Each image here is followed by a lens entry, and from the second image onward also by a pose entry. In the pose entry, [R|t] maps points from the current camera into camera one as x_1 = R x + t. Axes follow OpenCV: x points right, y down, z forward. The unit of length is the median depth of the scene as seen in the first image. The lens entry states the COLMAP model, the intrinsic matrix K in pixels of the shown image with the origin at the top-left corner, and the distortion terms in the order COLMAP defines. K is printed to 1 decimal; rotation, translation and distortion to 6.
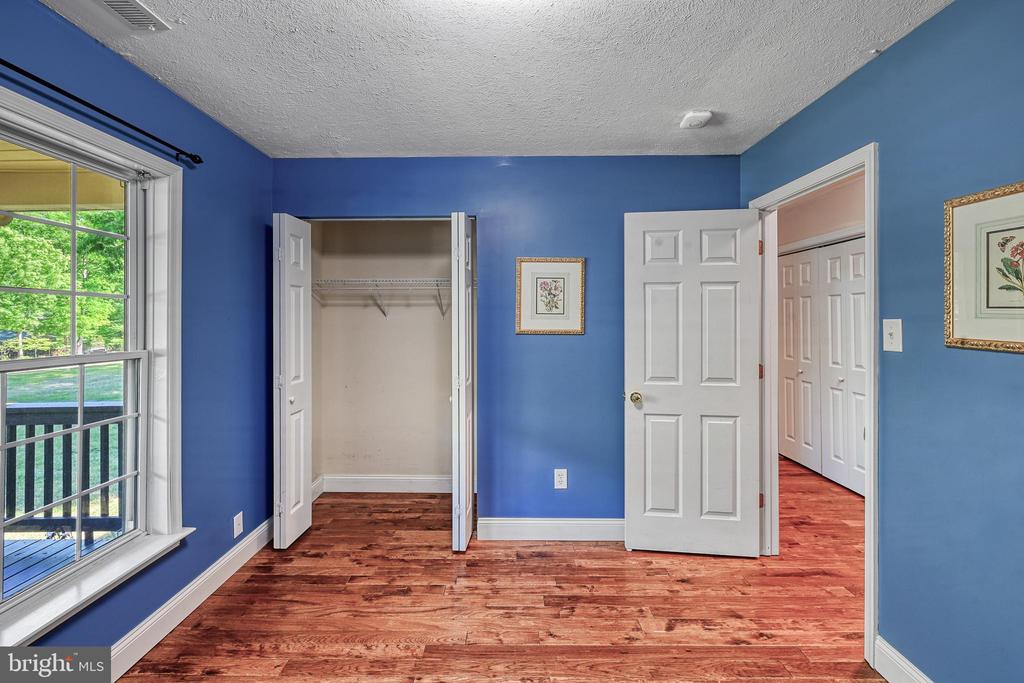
lens RADIAL K [[428.9, 0, 505.3], [0, 428.9, 306.3], [0, 0, 1]] dist [0.000384, 0.000102]
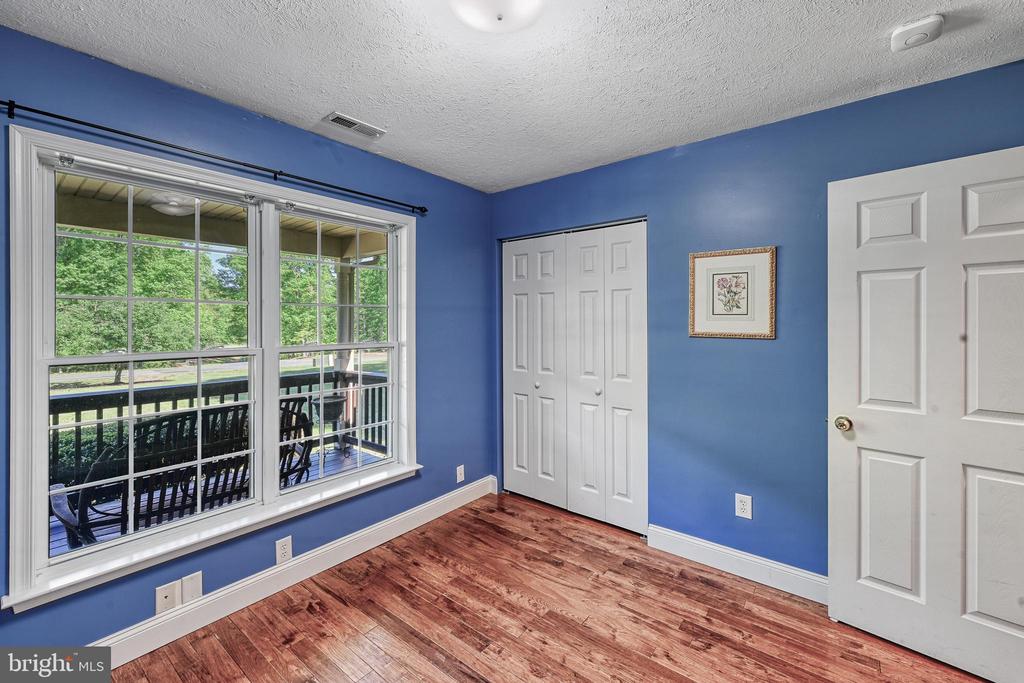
lens RADIAL K [[428.9, 0, 505.3], [0, 428.9, 306.3], [0, 0, 1]] dist [0.000384, 0.000102]
pose [[0.785558, -0.021318, -0.618421, 0.355266], [0.021528, 0.999743, -0.007117, -0.003168], [0.618414, -0.007722, 0.785815, 0.037042]]
